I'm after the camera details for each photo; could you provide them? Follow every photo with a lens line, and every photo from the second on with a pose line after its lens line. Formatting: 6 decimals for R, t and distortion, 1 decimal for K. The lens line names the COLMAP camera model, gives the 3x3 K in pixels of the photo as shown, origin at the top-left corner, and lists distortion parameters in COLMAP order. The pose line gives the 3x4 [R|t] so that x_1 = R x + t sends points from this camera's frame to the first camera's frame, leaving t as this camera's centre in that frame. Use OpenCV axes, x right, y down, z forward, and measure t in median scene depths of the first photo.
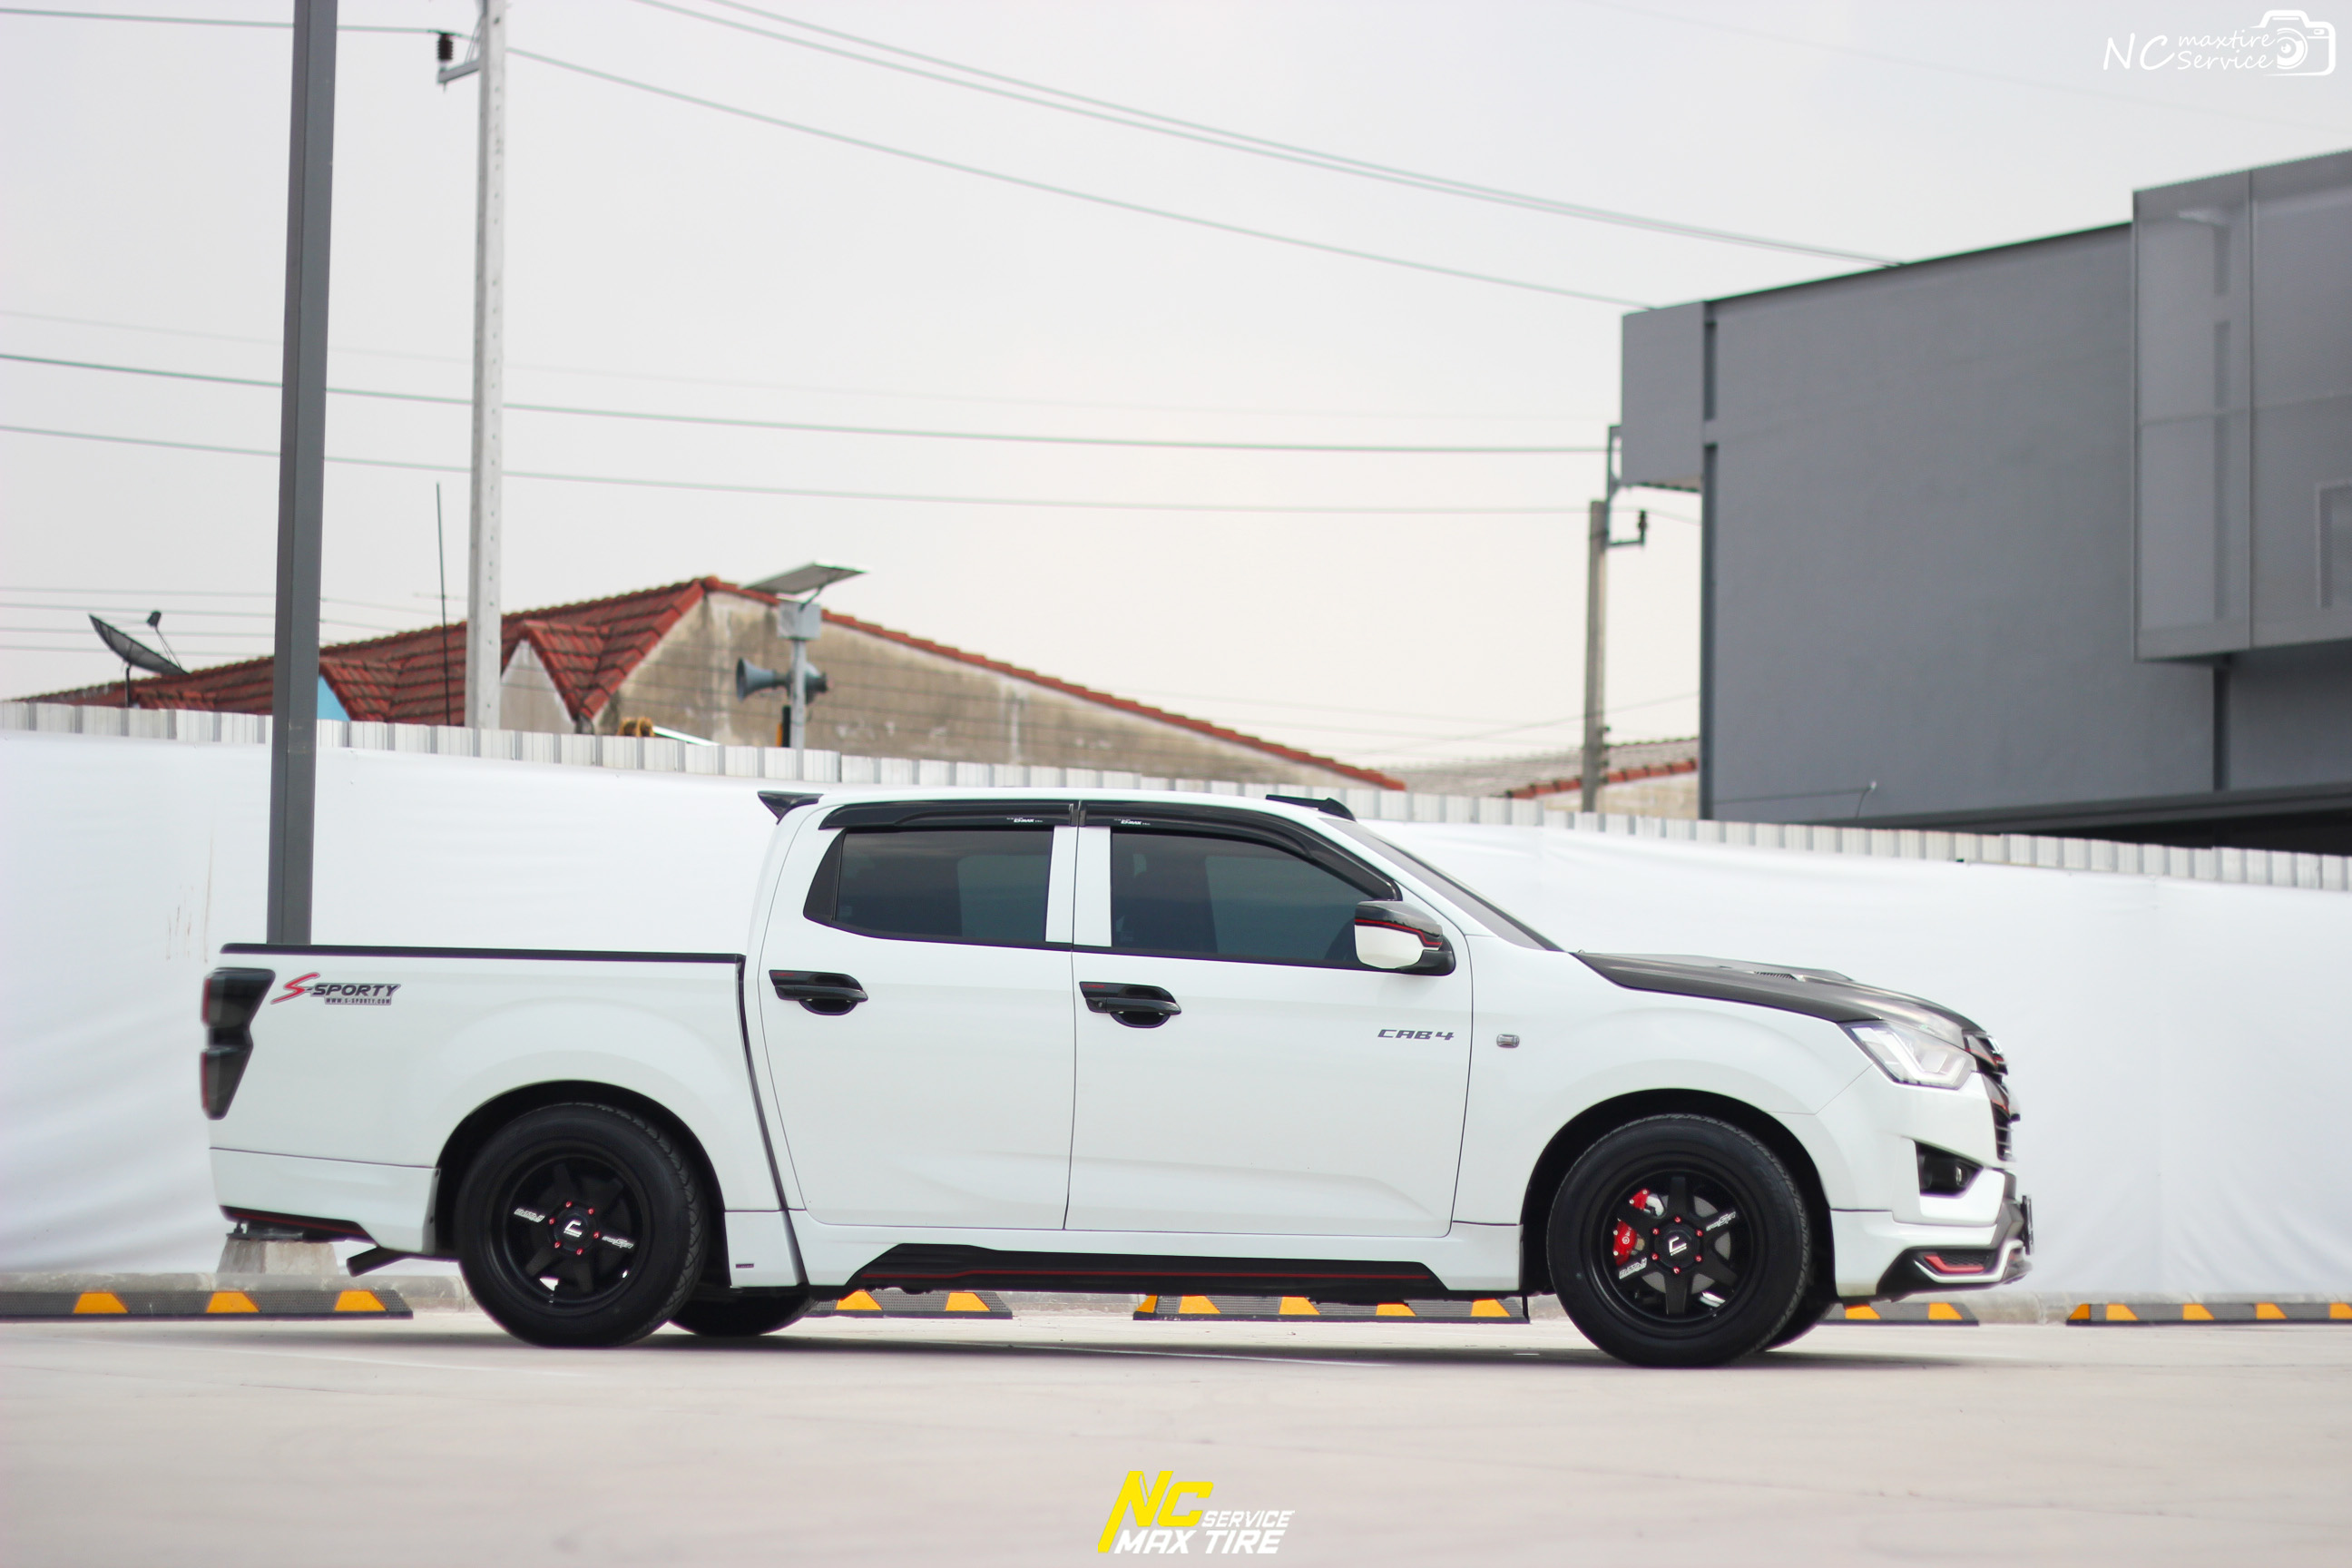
lens RADIAL K [[5426.5, 0, 1127.0], [0, 5426.5, 782.8], [0, 0, 1]] dist [-0.063434, -0.479073]
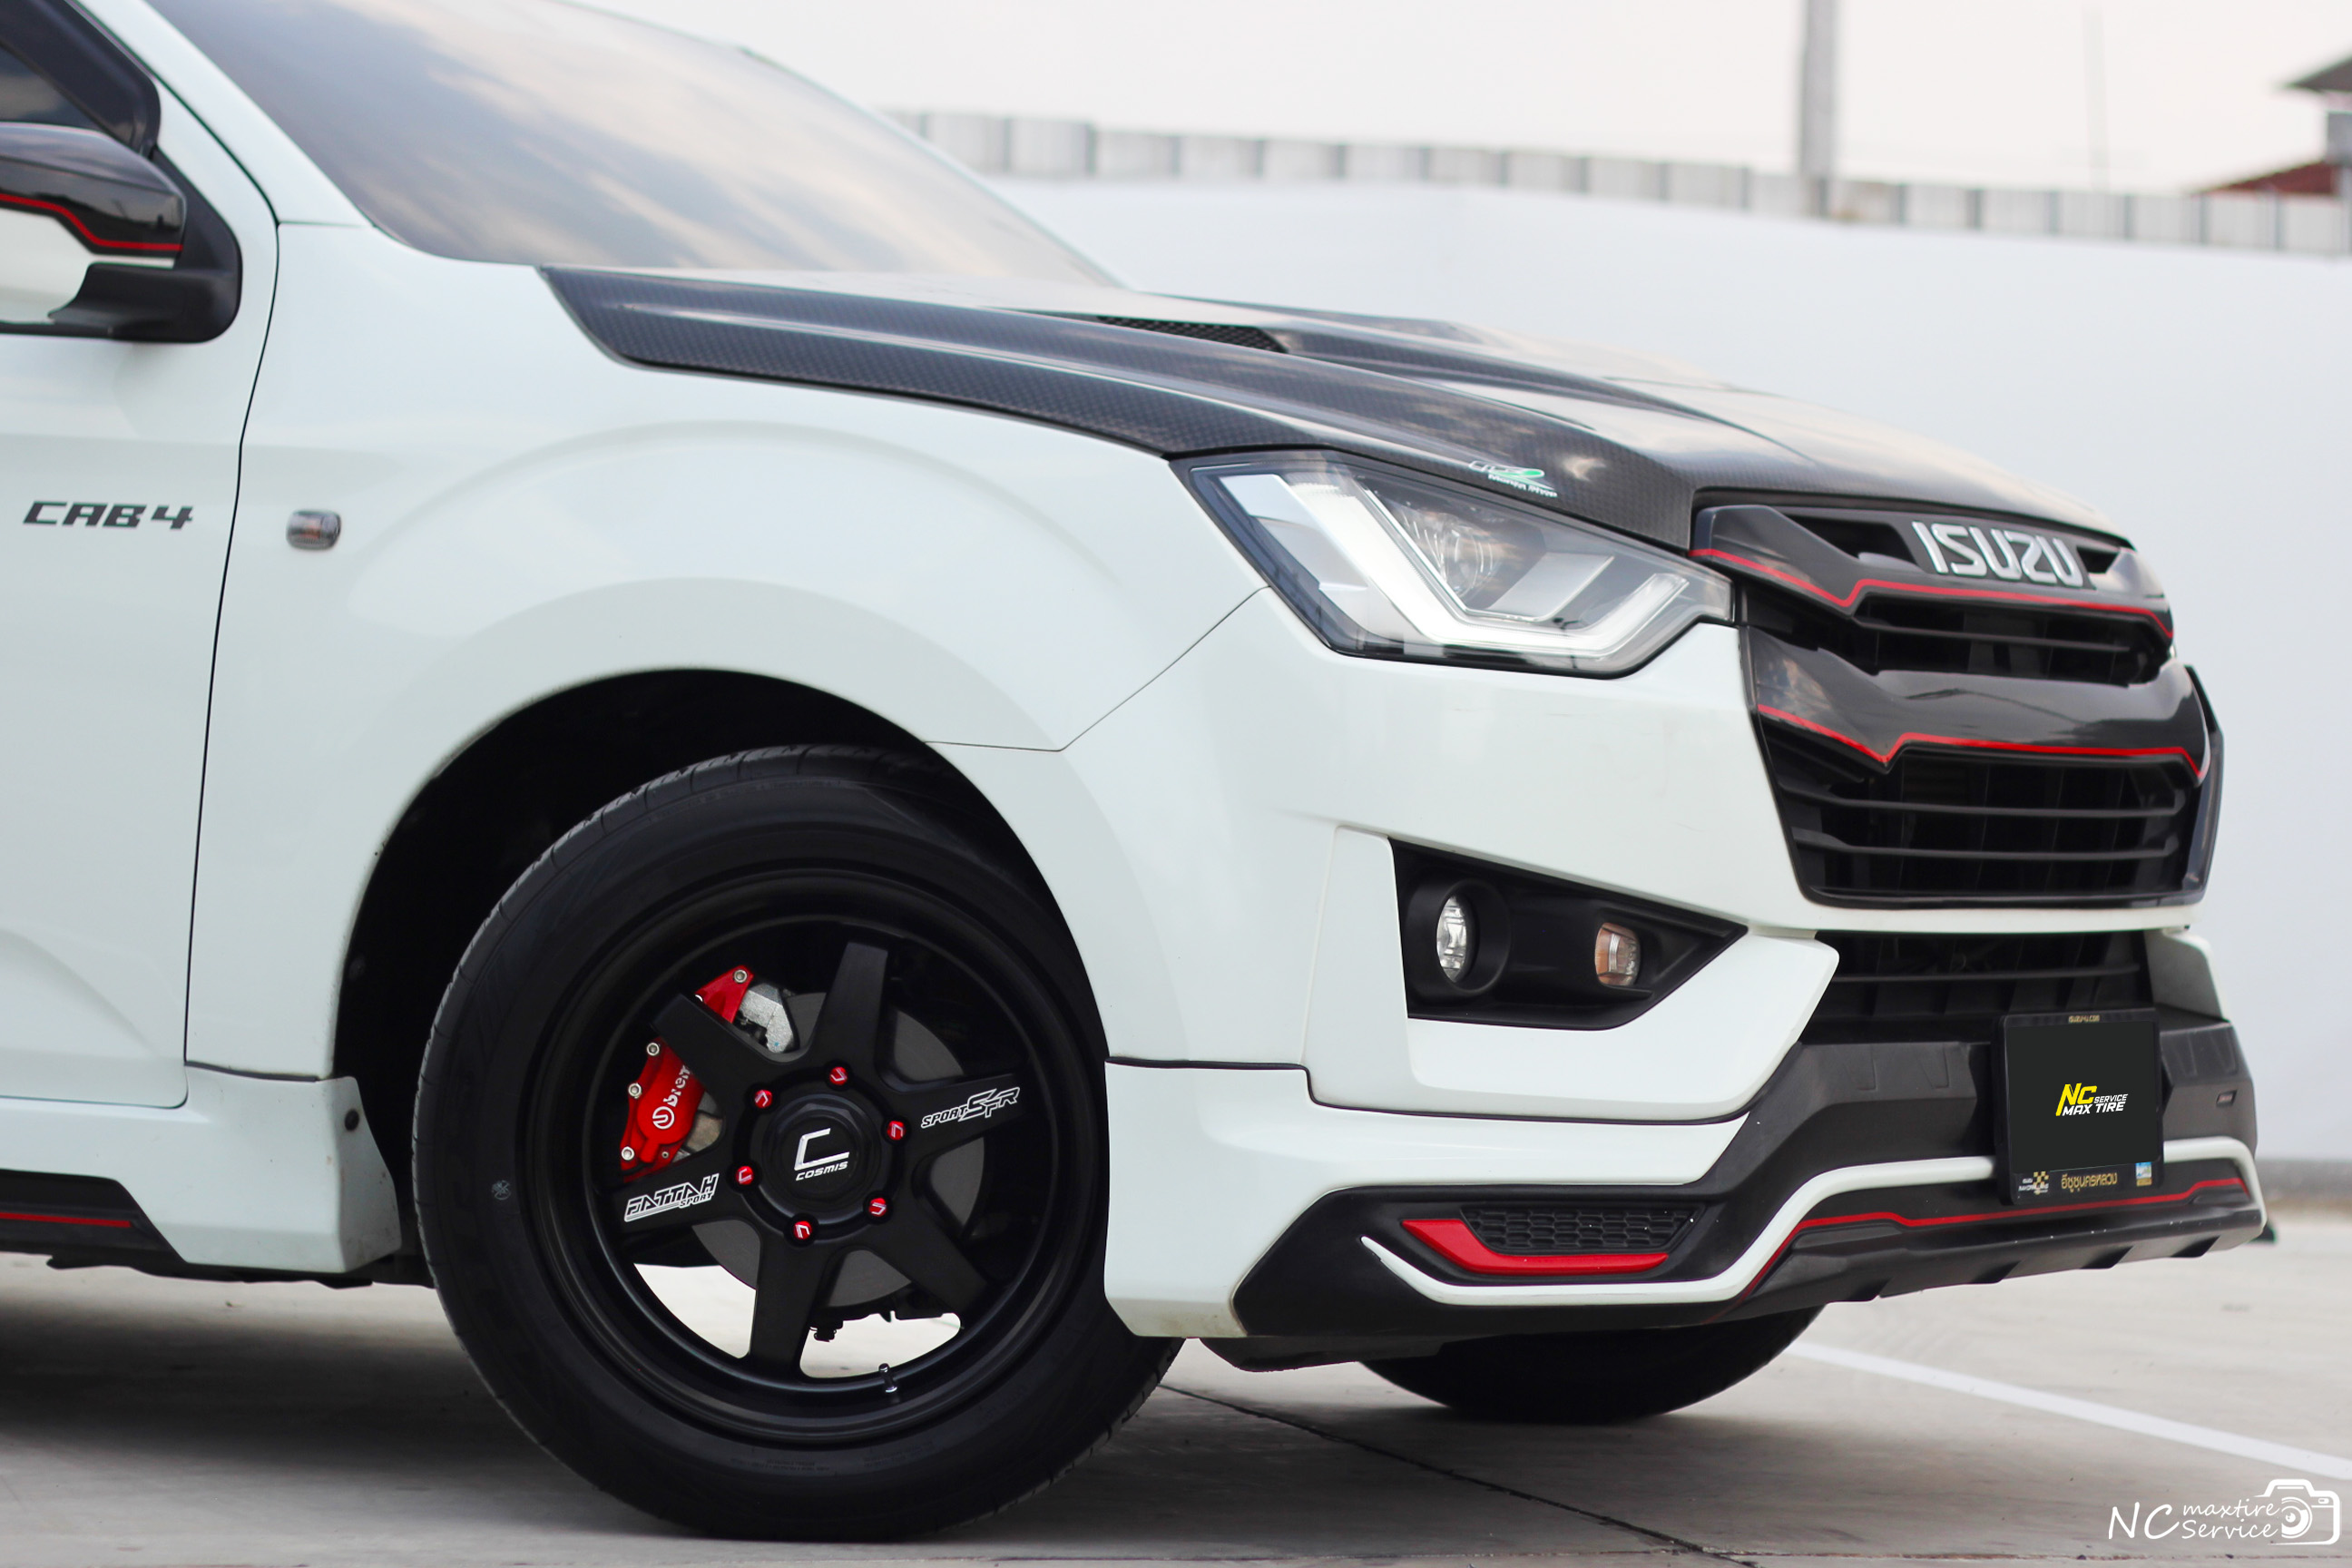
lens RADIAL K [[6157.9, 0, 1176.0], [0, 6157.9, 784.0], [0, 0, 1]] dist [-0.077465, -0.617185]
pose [[0.932386, 0.007783, -0.361380, 0.251283], [0.010800, 0.998722, 0.049373, 0.044175], [0.361302, -0.049938, 0.931111, 0.651826]]
